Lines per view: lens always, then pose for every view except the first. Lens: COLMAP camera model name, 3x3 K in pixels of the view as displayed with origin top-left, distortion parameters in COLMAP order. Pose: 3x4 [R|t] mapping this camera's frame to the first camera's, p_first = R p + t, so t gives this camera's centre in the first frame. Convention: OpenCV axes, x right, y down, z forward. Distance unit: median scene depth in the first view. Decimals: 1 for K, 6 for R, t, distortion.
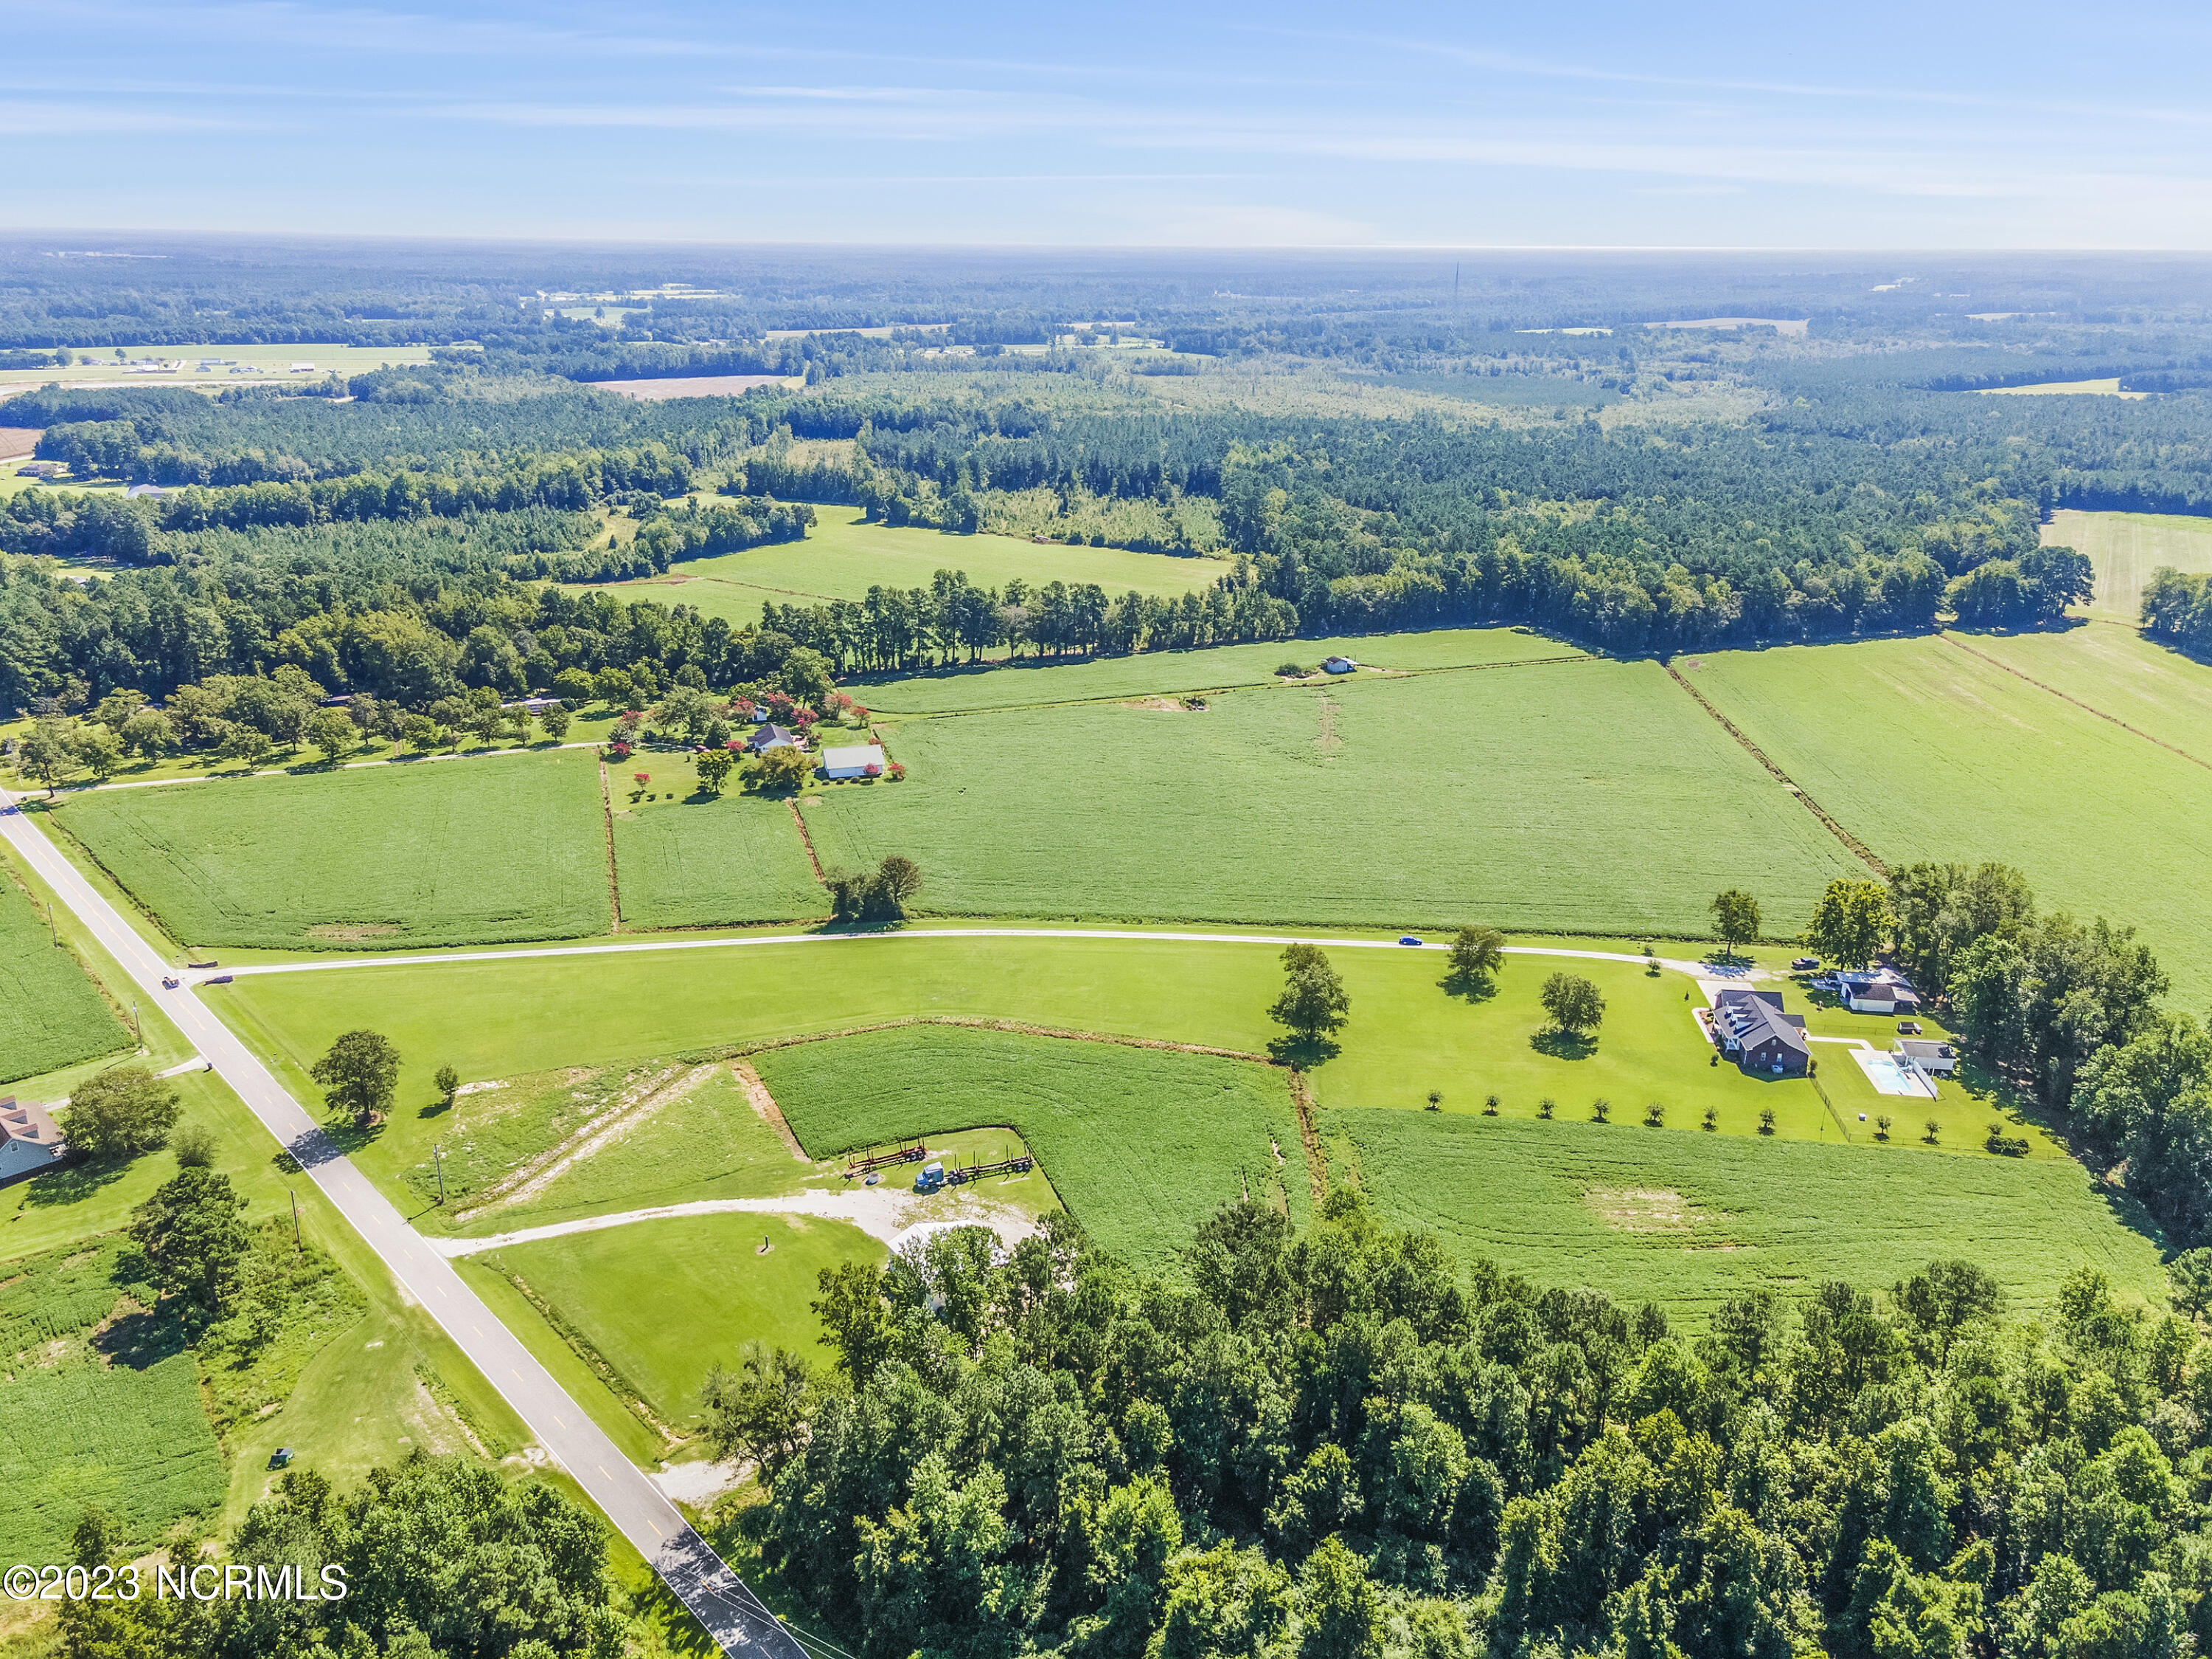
lens RADIAL K [[1610.5, 0, 1112.5], [0, 1610.5, 829.4], [0, 0, 1]] dist [0.041240, 0.002082]
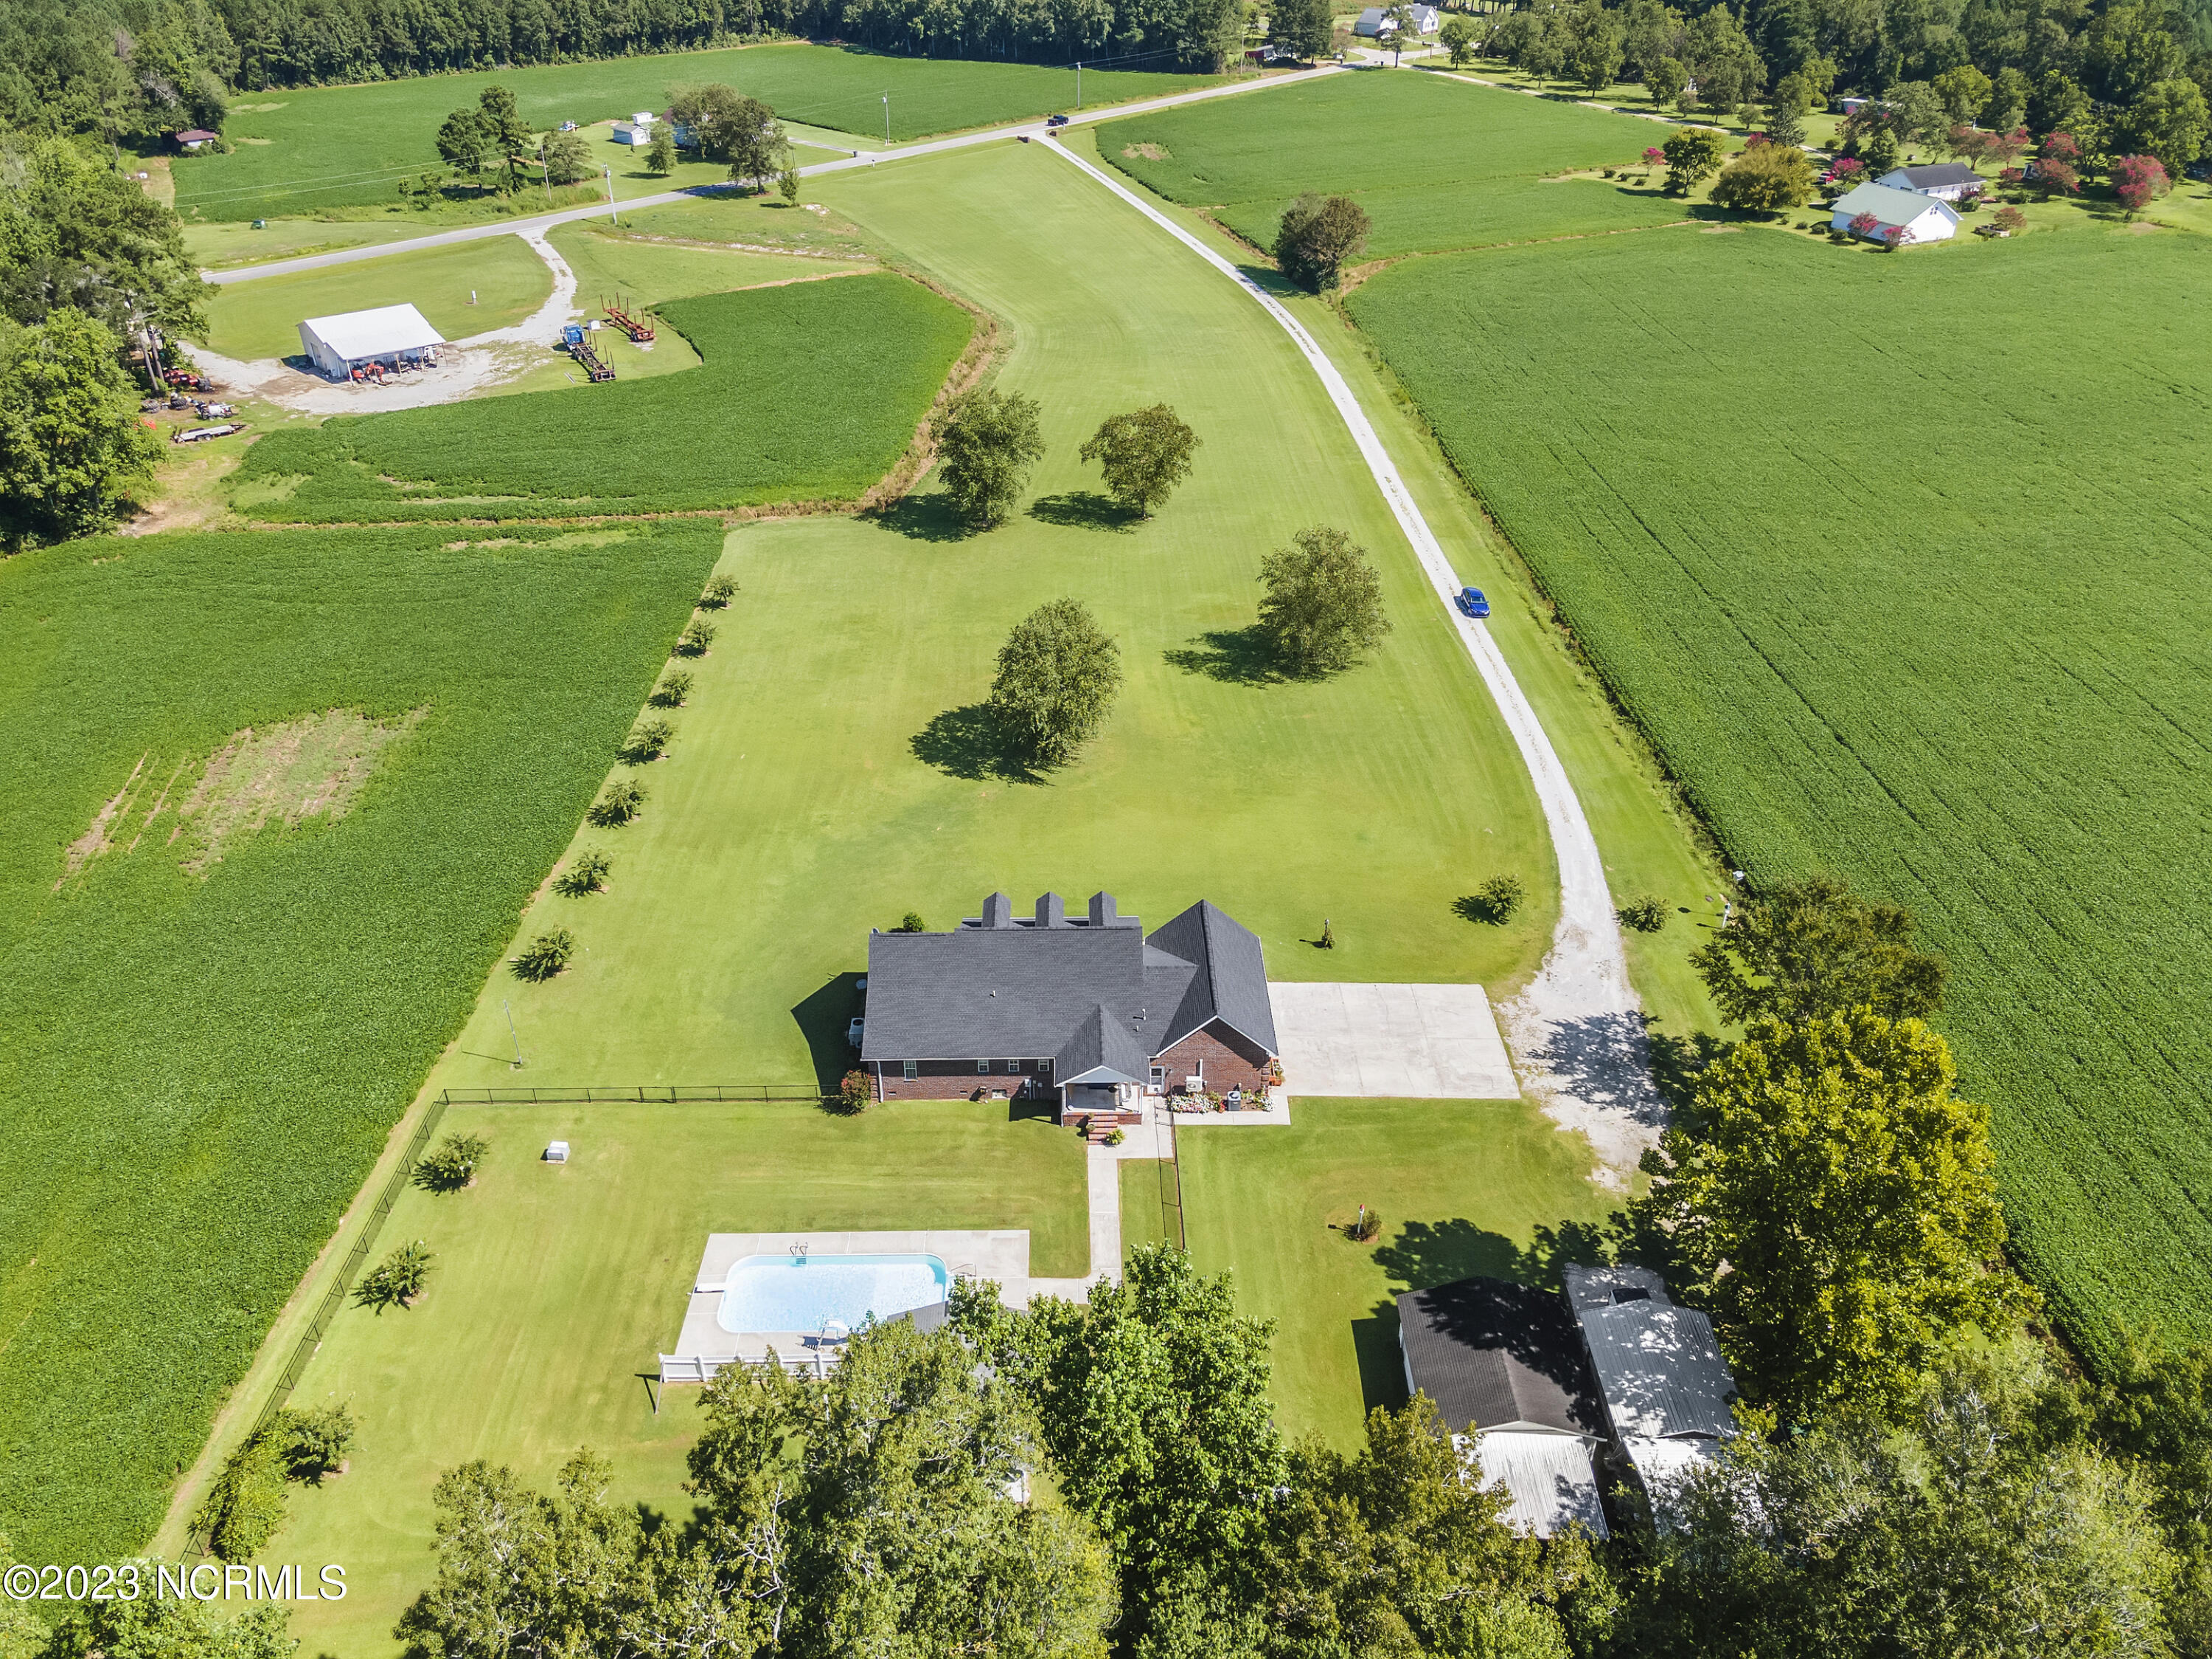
lens RADIAL K [[1610.5, 0, 1112.5], [0, 1610.5, 829.4], [0, 0, 1]] dist [0.041240, 0.002082]
pose [[0.119685, 0.526113, -0.841951, 0.330768], [-0.346187, 0.816936, 0.461270, -0.027382], [0.930500, 0.236265, 0.279909, 0.467065]]
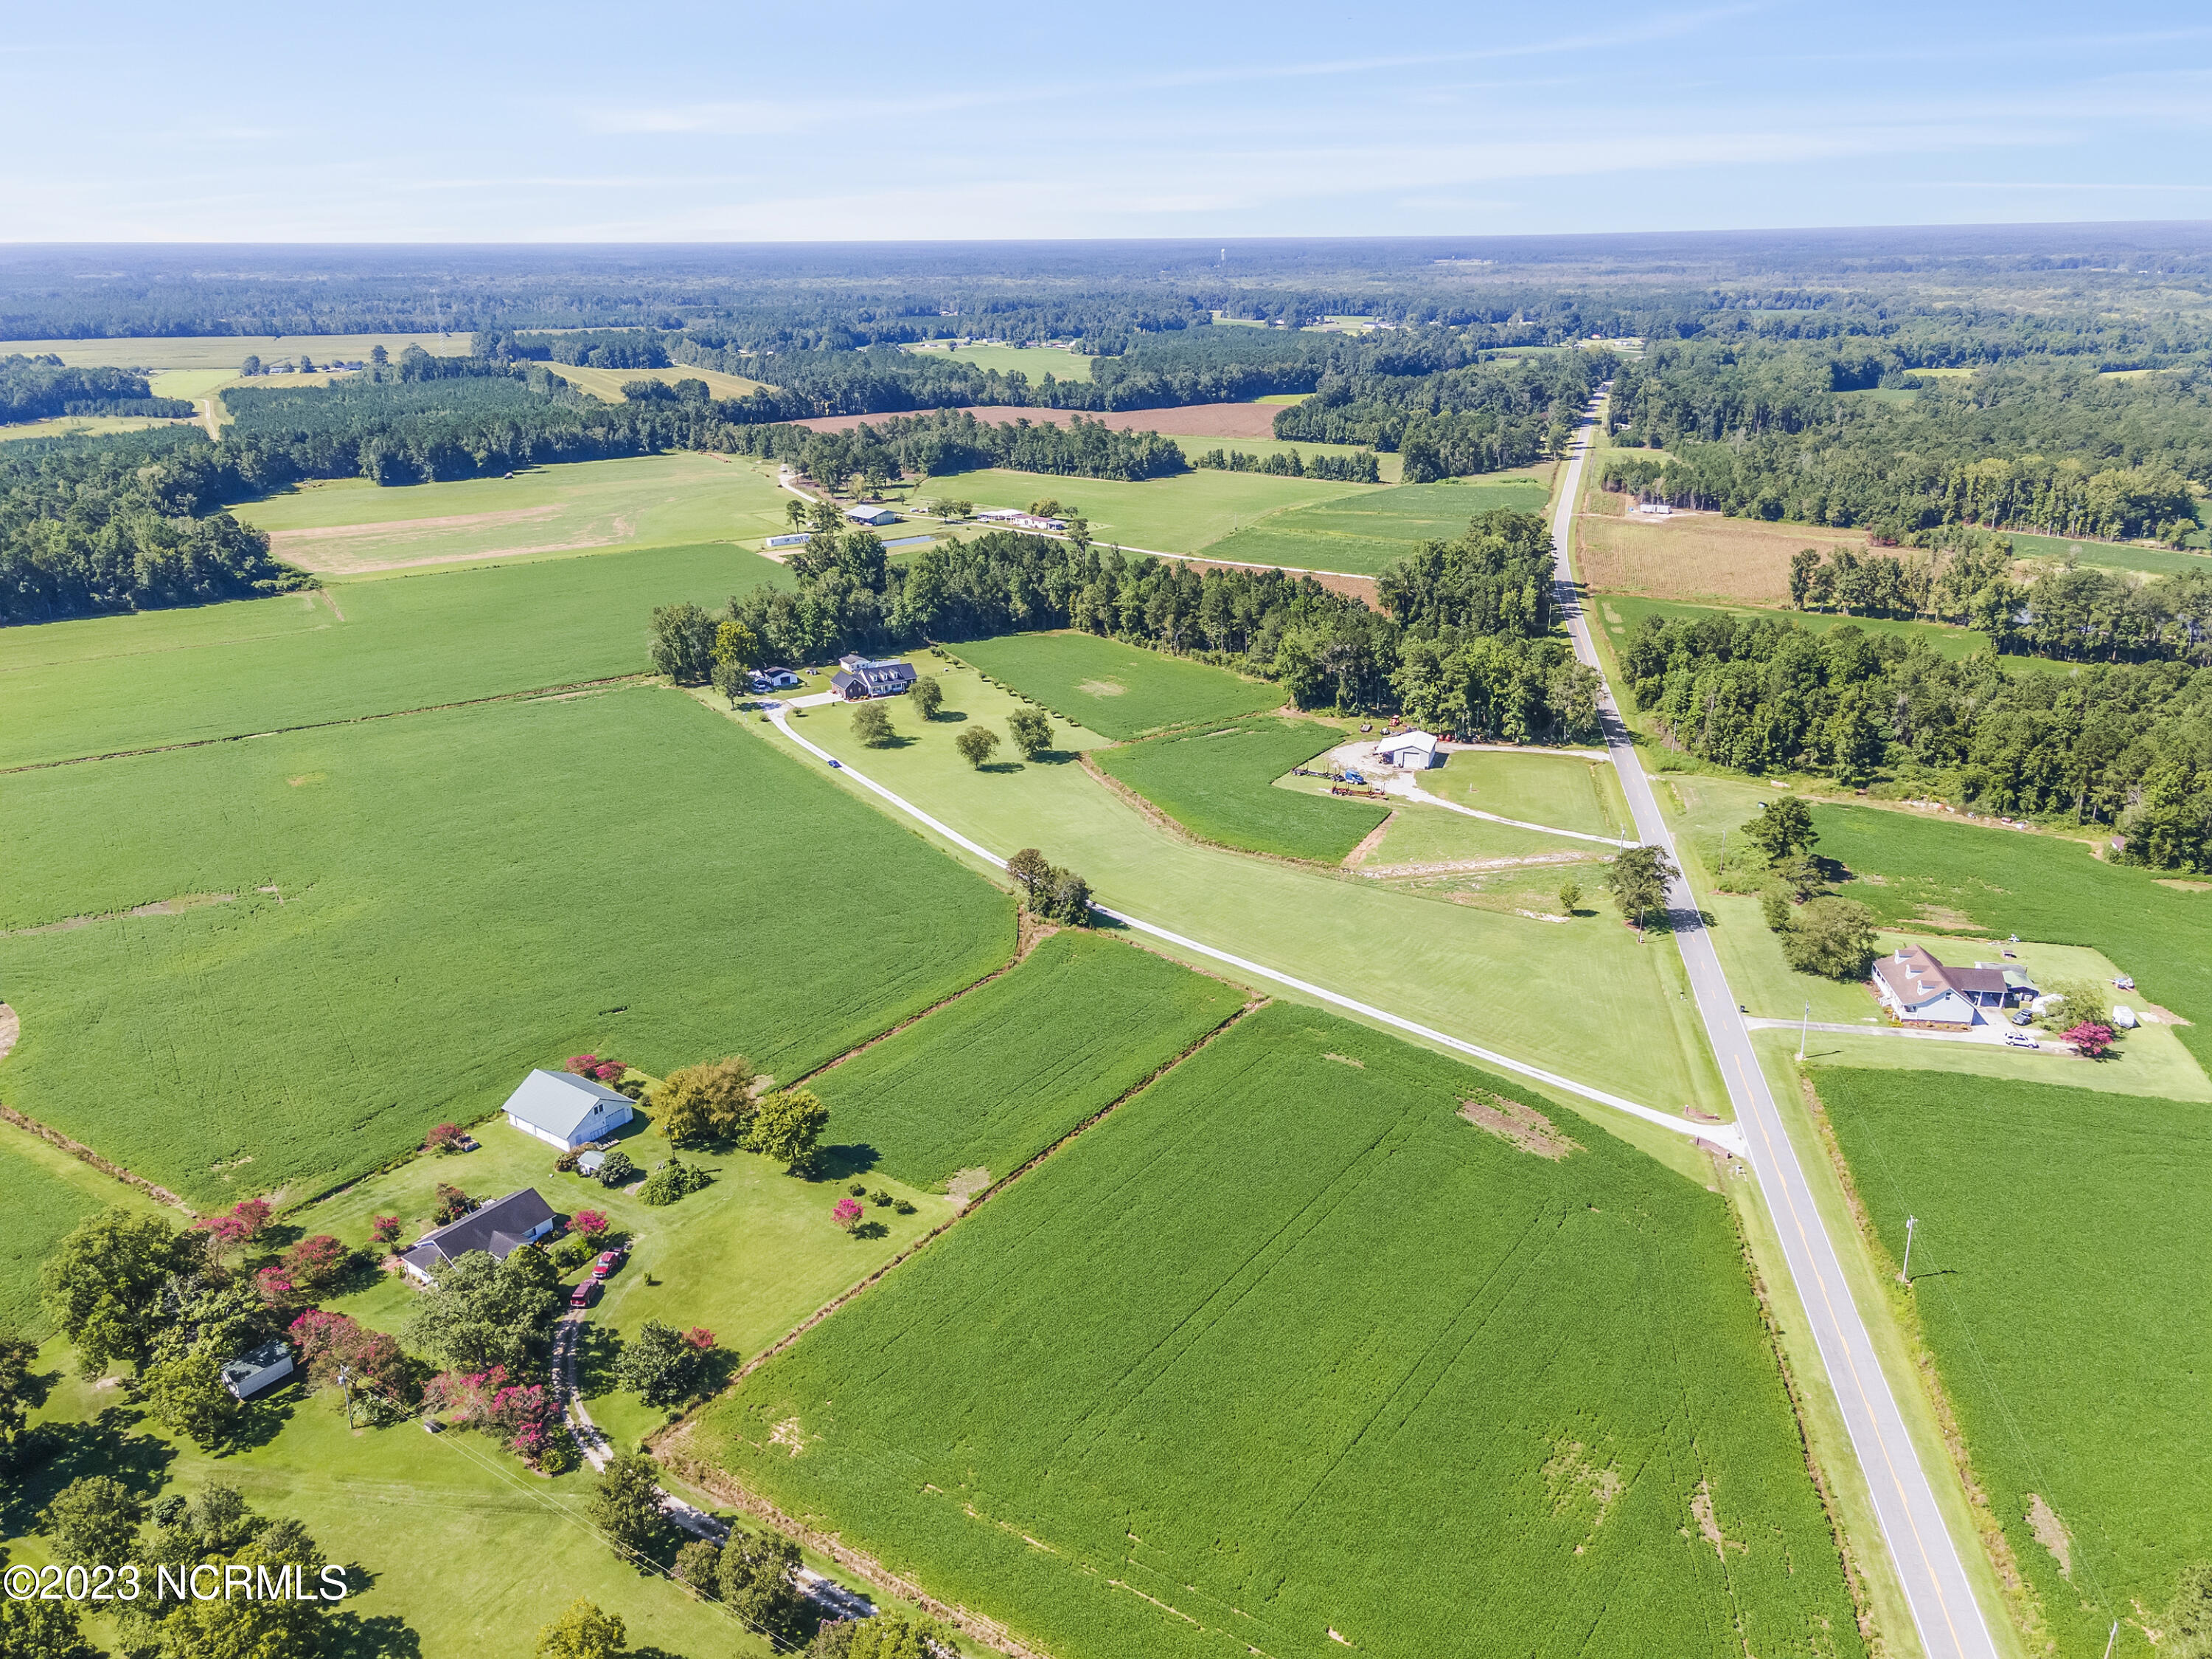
lens RADIAL K [[1654.3, 0, 1127.1], [0, 1654.3, 742.5], [0, 0, 1]] dist [0.040749, 0.006252]
pose [[-0.599404, -0.241545, 0.763132, -0.512278], [0.276698, 0.832084, 0.480702, -0.275789], [-0.751101, 0.499292, -0.431920, 0.790801]]
